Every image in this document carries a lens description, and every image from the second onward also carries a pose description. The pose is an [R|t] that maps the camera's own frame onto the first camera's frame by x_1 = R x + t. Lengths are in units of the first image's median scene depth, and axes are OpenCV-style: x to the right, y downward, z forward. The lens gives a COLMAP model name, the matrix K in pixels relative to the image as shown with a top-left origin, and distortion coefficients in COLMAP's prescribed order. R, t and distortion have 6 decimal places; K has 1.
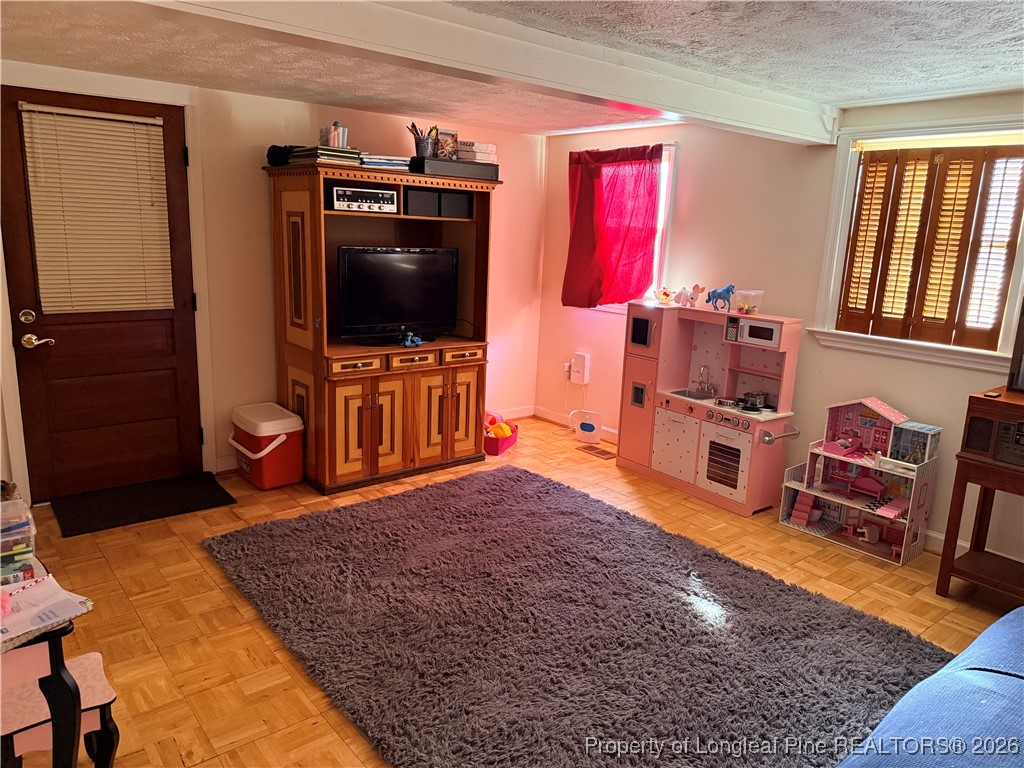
lens RADIAL K [[718.3, 0, 507.1], [0, 718.3, 382.1], [0, 0, 1]] dist [0.023593, -0.015900]
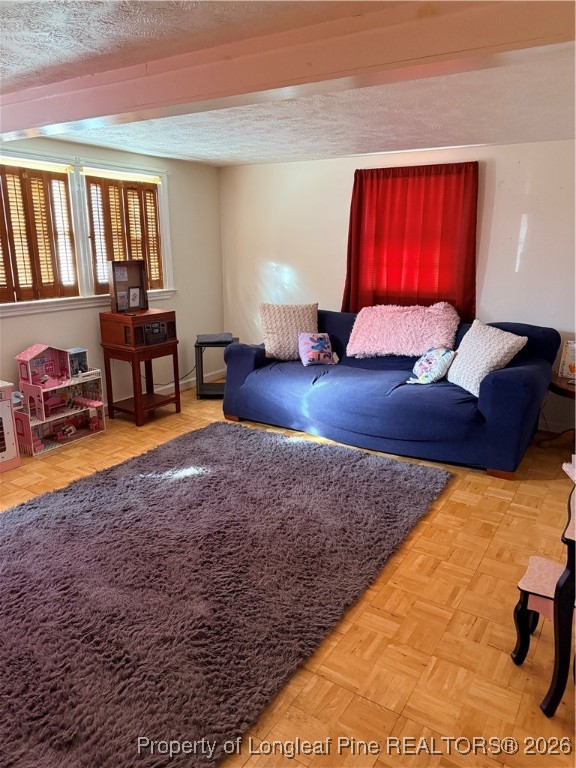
lens RADIAL K [[538.7, 0, 285.4], [0, 538.7, 386.2], [0, 0, 1]] dist [0.023593, -0.015900]
pose [[-0.316718, -0.285081, 0.904665, -0.681391], [0.179108, 0.918632, 0.352187, -0.202658], [-0.931456, 0.273576, -0.239887, 0.866038]]
